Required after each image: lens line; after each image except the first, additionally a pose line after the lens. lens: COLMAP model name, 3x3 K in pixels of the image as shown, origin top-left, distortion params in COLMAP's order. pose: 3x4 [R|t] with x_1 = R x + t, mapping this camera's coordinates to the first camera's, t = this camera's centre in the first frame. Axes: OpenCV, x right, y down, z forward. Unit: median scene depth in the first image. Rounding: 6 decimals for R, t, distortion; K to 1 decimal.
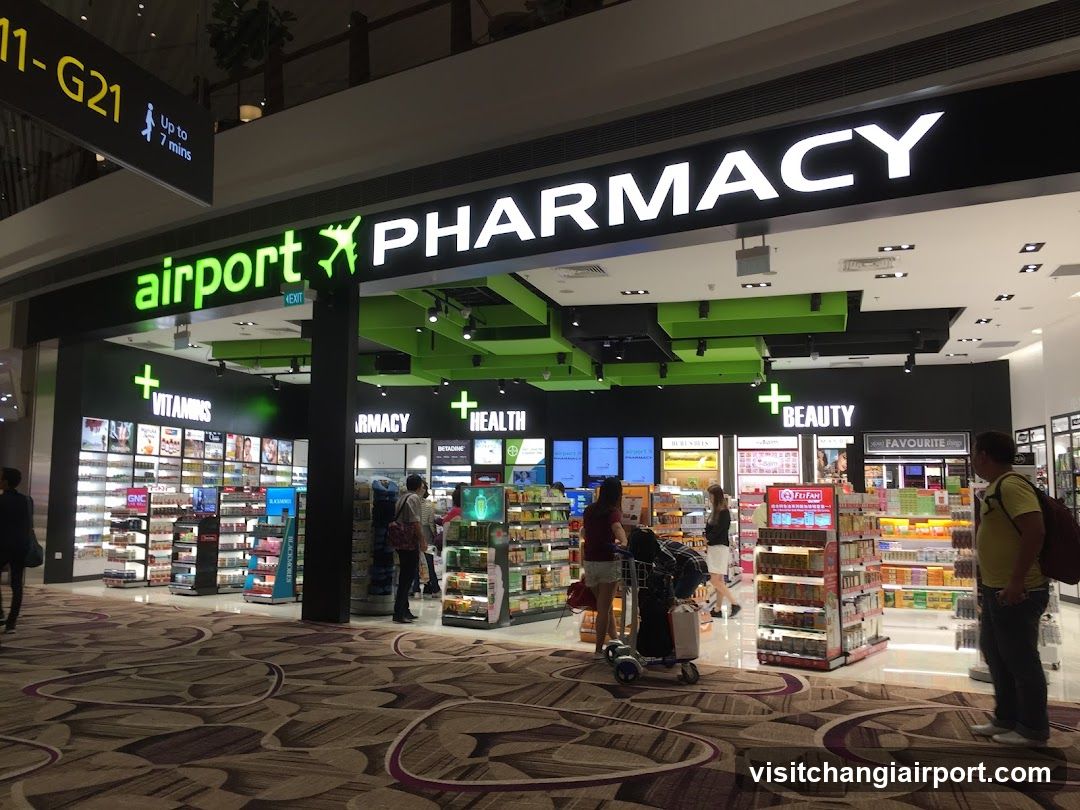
lens RADIAL K [[942.6, 0, 532.9], [0, 942.6, 377.3], [0, 0, 1]] dist [0.065296, -0.009645]
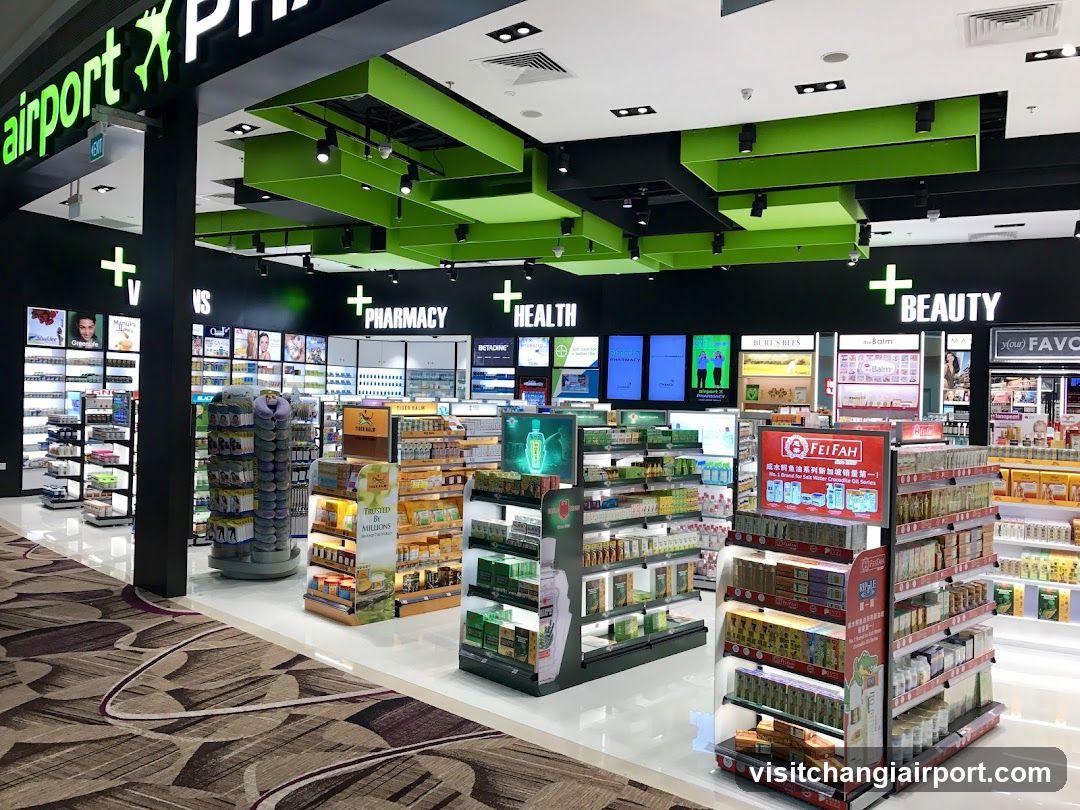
lens RADIAL K [[895.7, 0, 535.4], [0, 895.7, 380.0], [0, 0, 1]] dist [0.057321, -0.079239]
pose [[0.985965, 0.013033, -0.166443, 0.141006], [0.005790, 0.993680, 0.112102, 0.023206], [0.166852, -0.111492, 0.979658, 0.342572]]
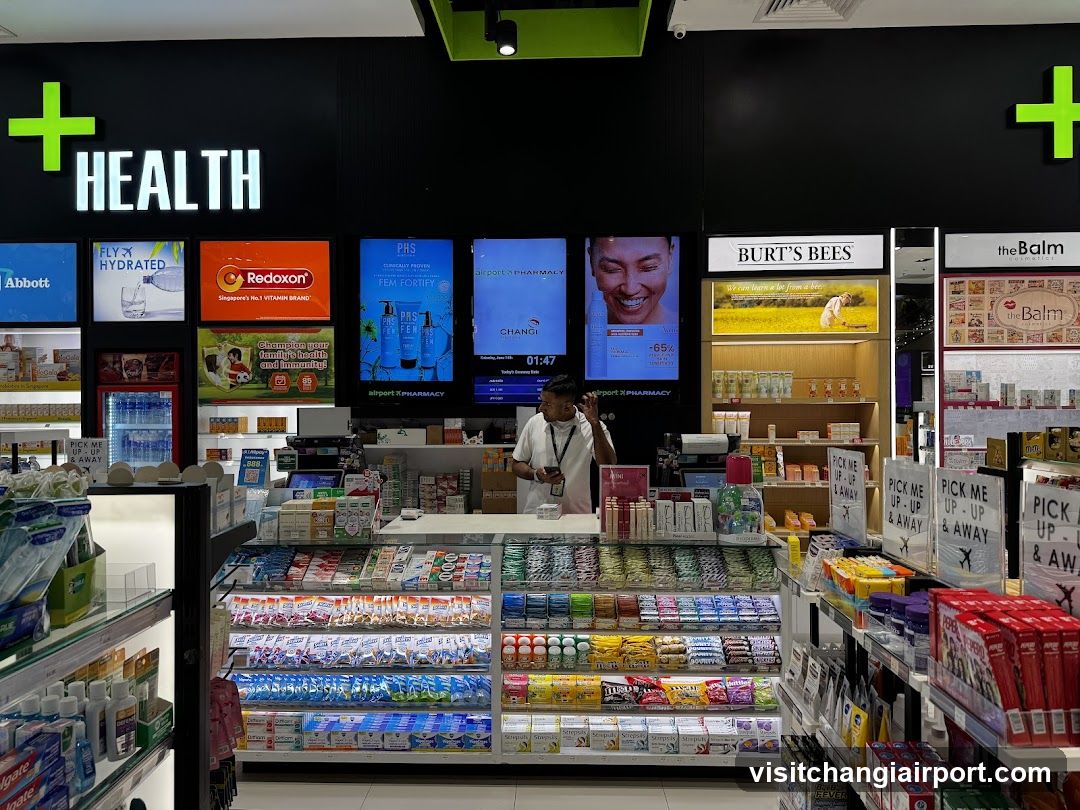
lens RADIAL K [[784.9, 0, 540.0], [0, 784.9, 405.0], [0, 0, 1]] dist [0.111195, -0.133379]
pose [[0.967780, -0.015439, 0.251324, 0.020536], [-0.019813, 0.990355, 0.137131, 0.129821], [-0.251017, -0.137693, 0.958139, 1.145677]]
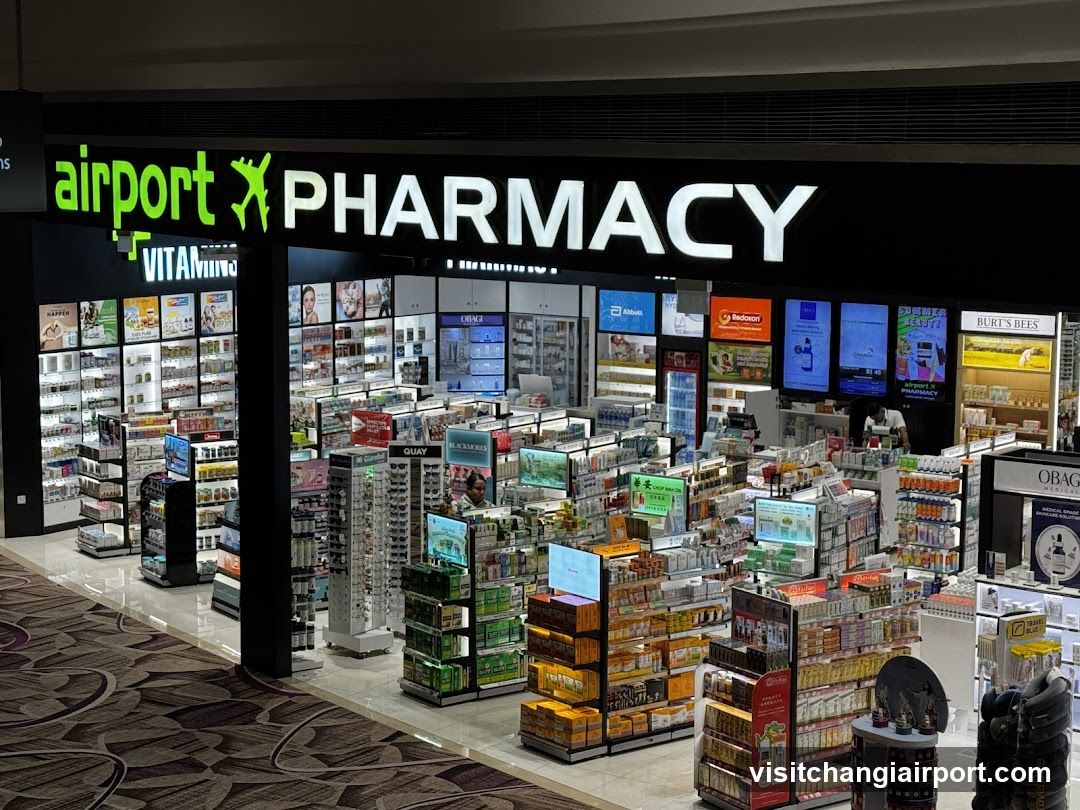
lens RADIAL K [[2082.9, 0, 557.5], [0, 2082.9, 337.1], [0, 0, 1]] dist [0.115161, 0.002944]
pose [[0.953400, 0.027728, -0.300431, 0.436715], [0.040114, 0.975278, 0.217312, -0.315231], [0.299030, -0.219237, 0.928718, -0.390866]]
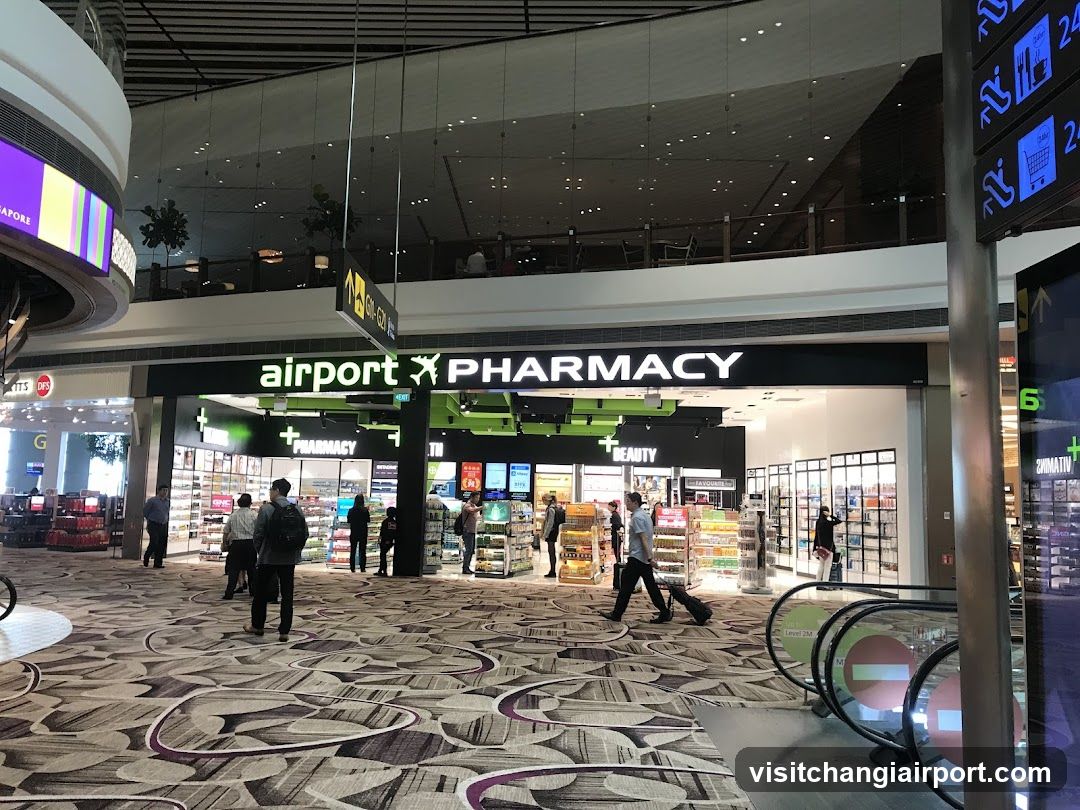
lens RADIAL K [[913.2, 0, 525.5], [0, 913.2, 378.2], [0, 0, 1]] dist [0.156775, -0.003205]
pose [[0.966301, 0.049511, 0.252609, -0.393457], [-0.050515, 0.998720, -0.002511, -0.107011], [-0.252410, -0.010334, 0.967565, -0.636973]]
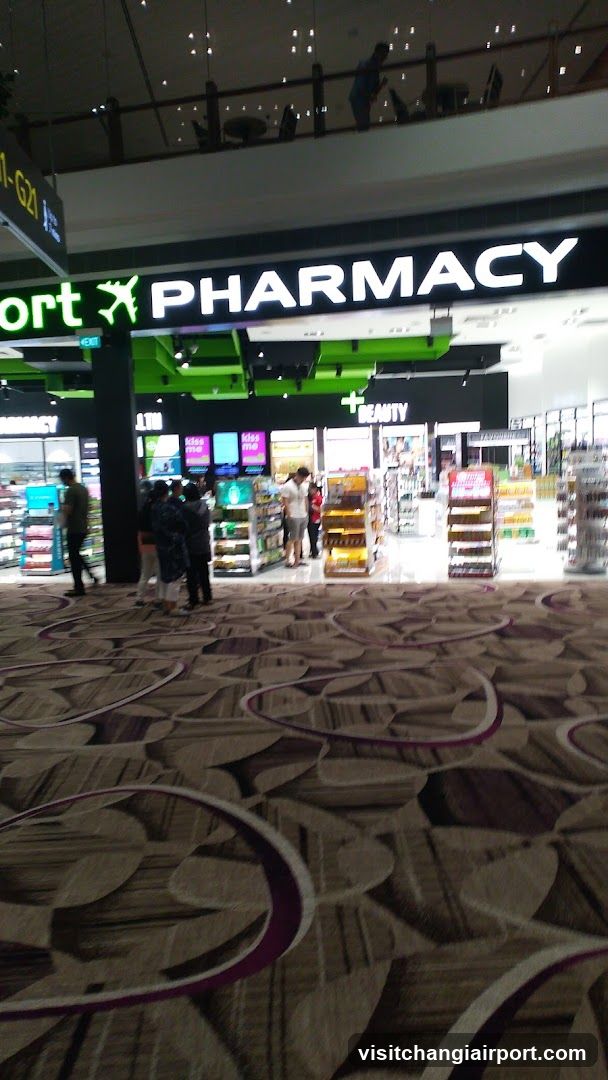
lens RADIAL K [[818.1, 0, 304.0], [0, 818.1, 540.0], [0, 0, 1]] dist [0.087286, -0.001135]
pose [[0.945173, -0.074970, 0.317847, -0.297542], [0.005884, 0.977044, 0.212956, -0.049031], [-0.326516, -0.199410, 0.923917, -0.156942]]
